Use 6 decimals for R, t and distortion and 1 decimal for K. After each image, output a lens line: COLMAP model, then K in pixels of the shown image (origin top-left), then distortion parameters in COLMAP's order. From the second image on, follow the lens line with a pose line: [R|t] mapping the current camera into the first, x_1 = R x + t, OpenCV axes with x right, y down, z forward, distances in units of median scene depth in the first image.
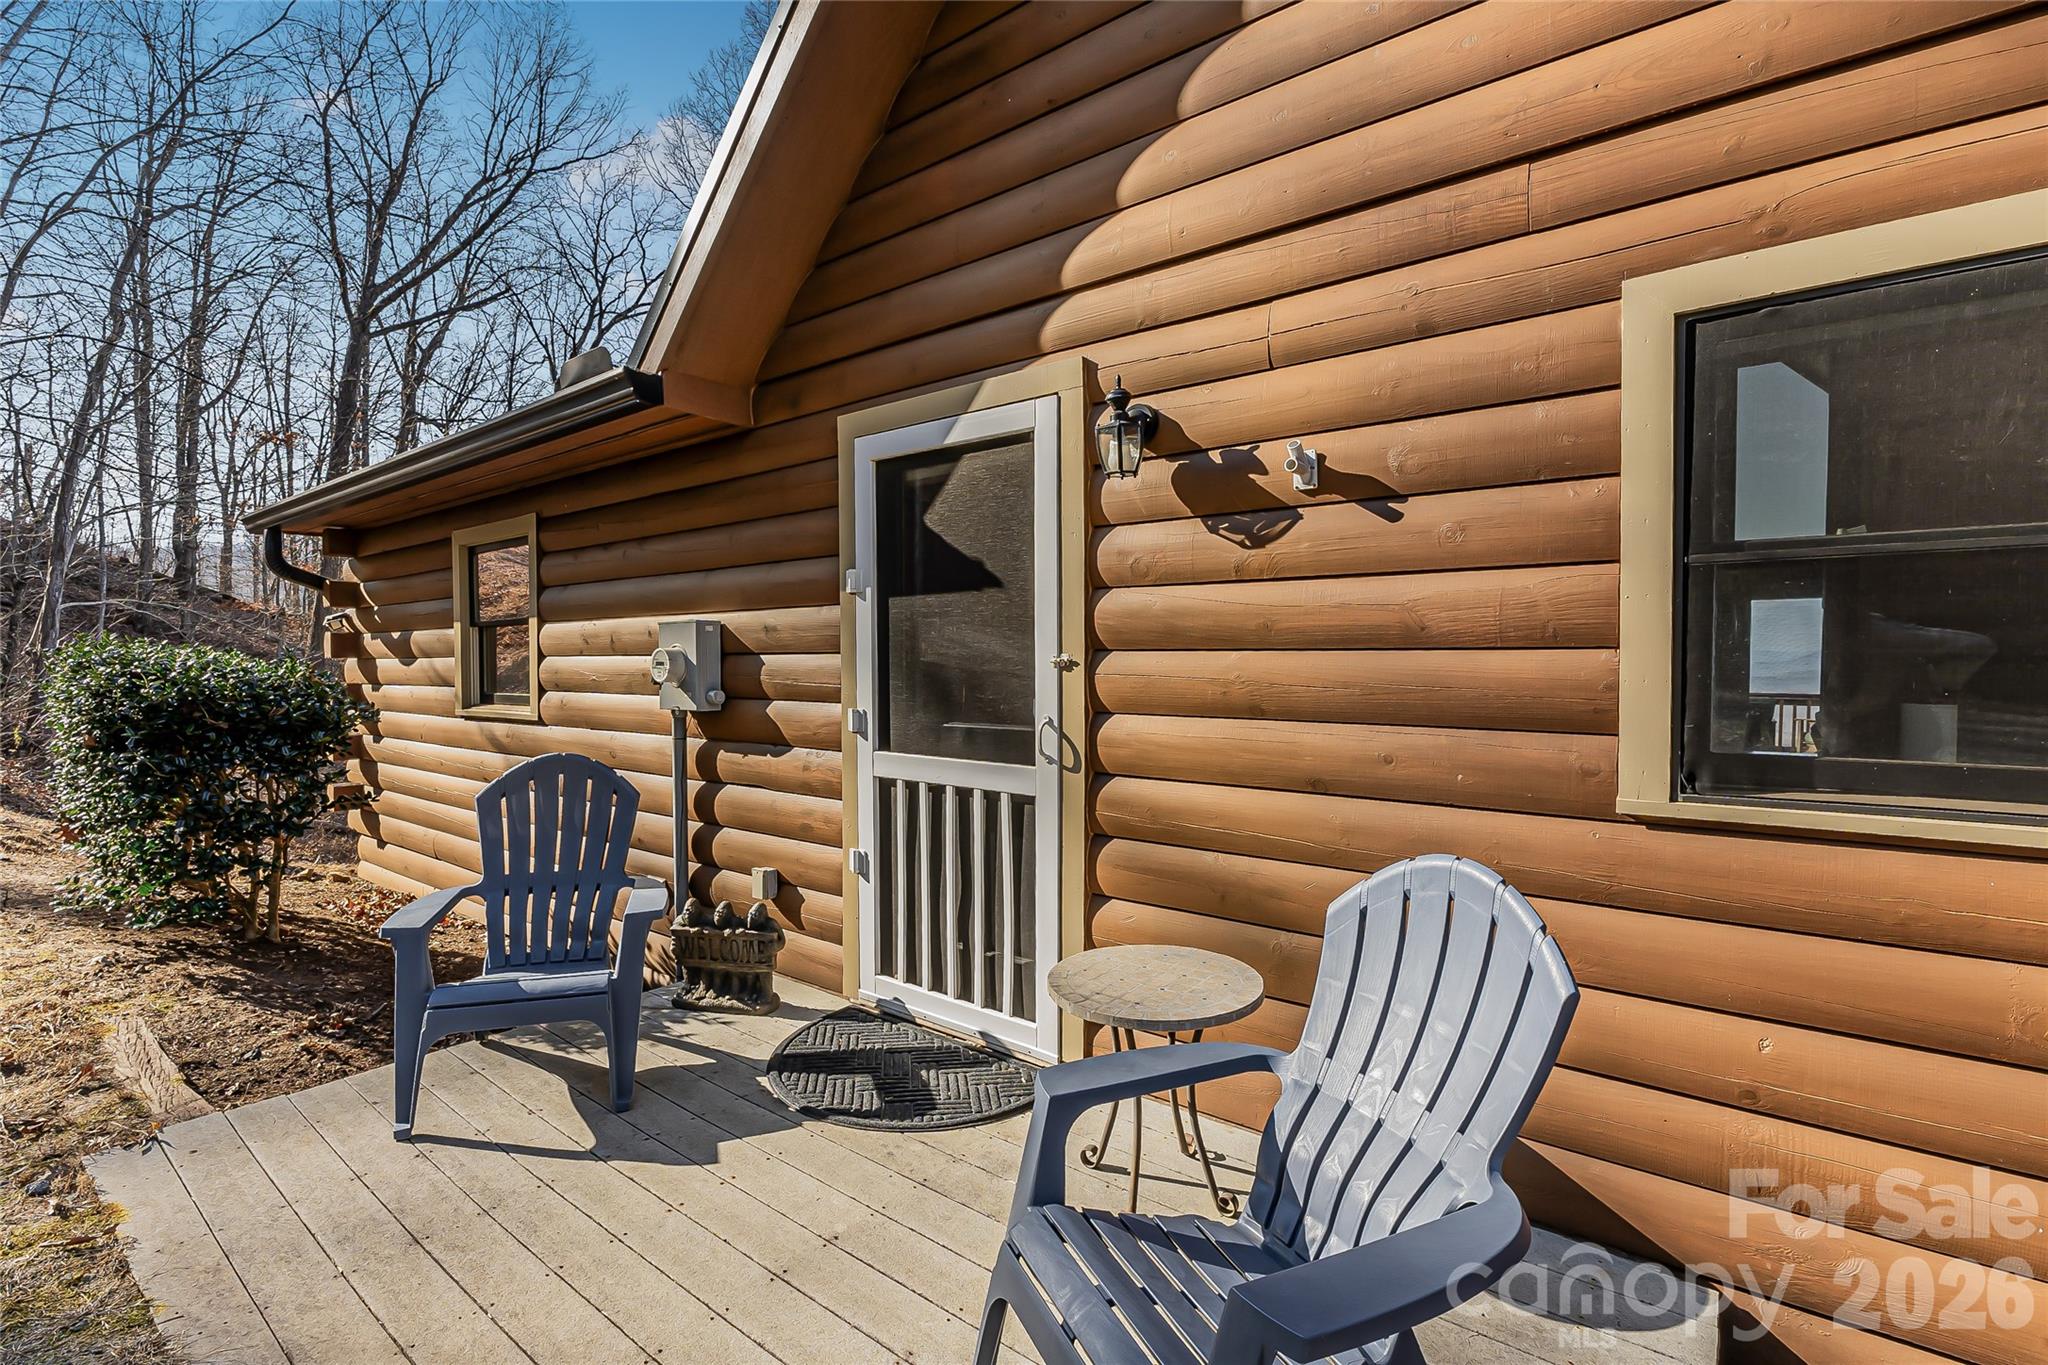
lens RADIAL K [[871.0, 0, 1026.1], [0, 871.0, 680.0], [0, 0, 1]] dist [-0.011921, 0.000047]
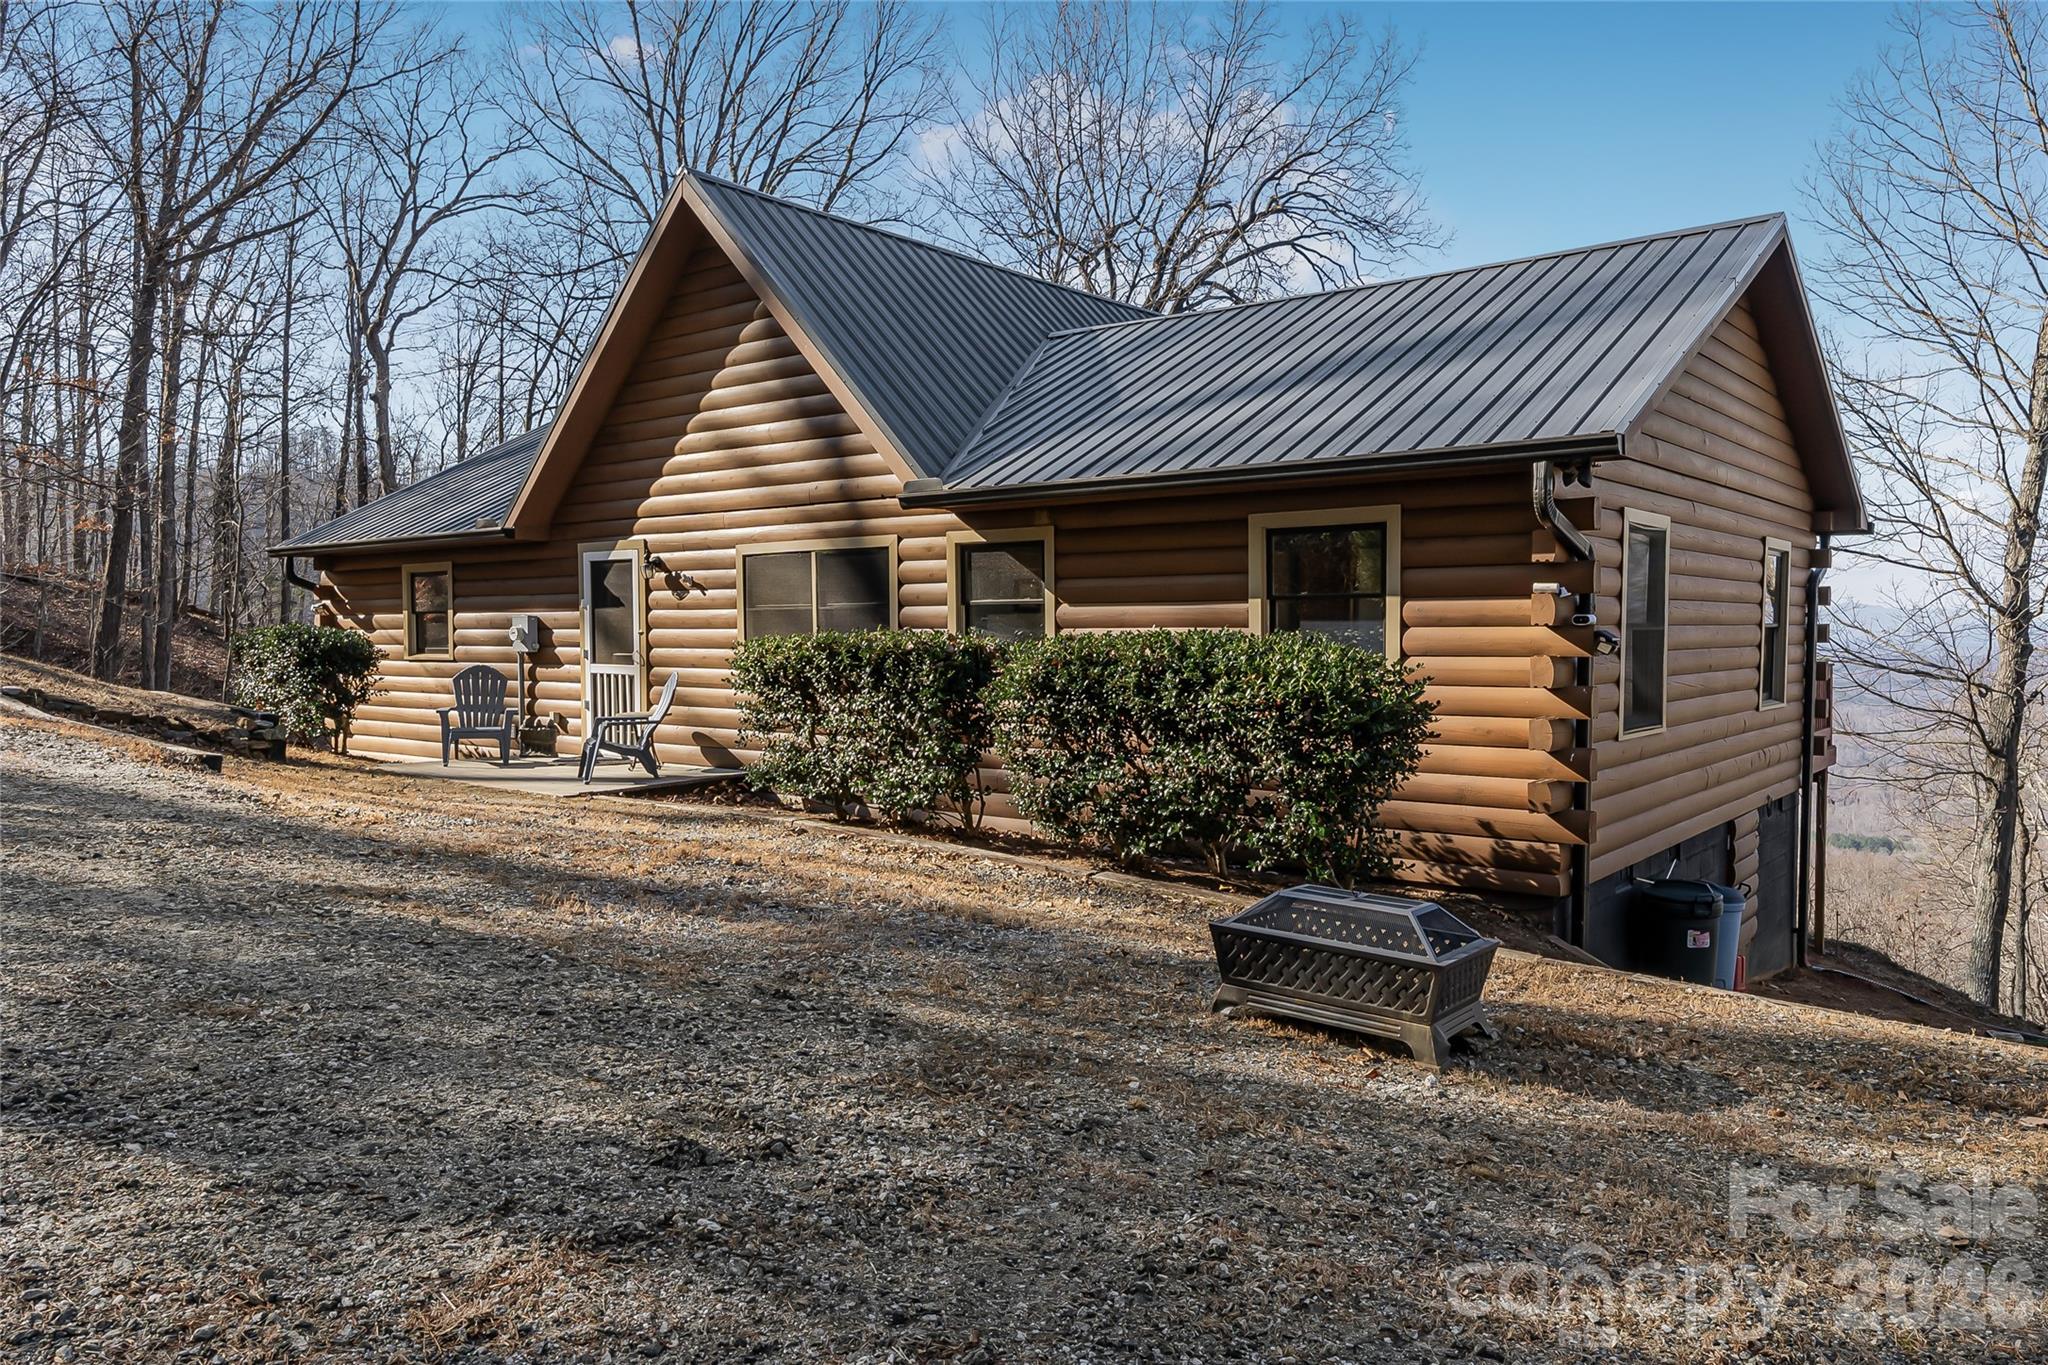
lens RADIAL K [[1417.4, 0, 1019.0], [0, 1417.4, 682.9], [0, 0, 1]] dist [-0.007487, -0.002421]
pose [[0.999433, -0.002161, -0.033594, 1.328792], [0.002820, 0.999804, 0.019574, 0.057230], [0.033545, -0.019658, 0.999244, -3.434249]]
